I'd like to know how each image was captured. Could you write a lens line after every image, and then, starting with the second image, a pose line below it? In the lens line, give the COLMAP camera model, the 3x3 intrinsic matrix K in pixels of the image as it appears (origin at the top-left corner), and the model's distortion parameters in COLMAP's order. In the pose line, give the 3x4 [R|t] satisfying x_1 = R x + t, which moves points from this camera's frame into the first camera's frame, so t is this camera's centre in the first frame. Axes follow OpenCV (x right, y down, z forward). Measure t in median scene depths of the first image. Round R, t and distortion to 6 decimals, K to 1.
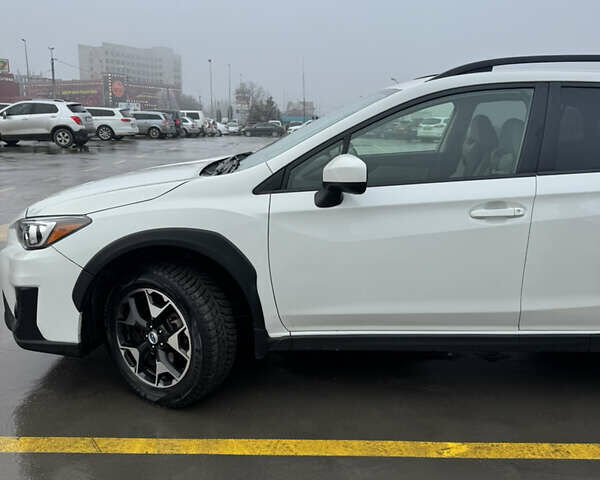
lens RADIAL K [[560.1, 0, 299.7], [0, 560.1, 237.2], [0, 0, 1]] dist [0.132765, -0.201157]
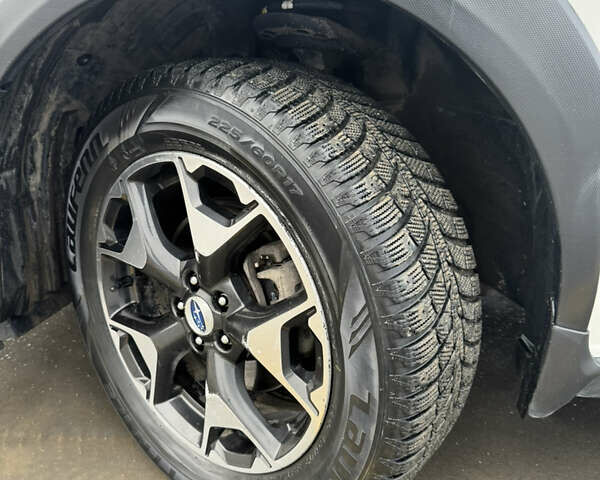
lens RADIAL K [[562.9, 0, 300.0], [0, 562.9, 240.0], [0, 0, 1]] dist [0.117243, -0.220642]
pose [[0.991009, 0.083712, -0.104373, -0.176915], [-0.065544, 0.983820, 0.166740, 0.082219], [0.116642, -0.158400, 0.980461, 0.716789]]
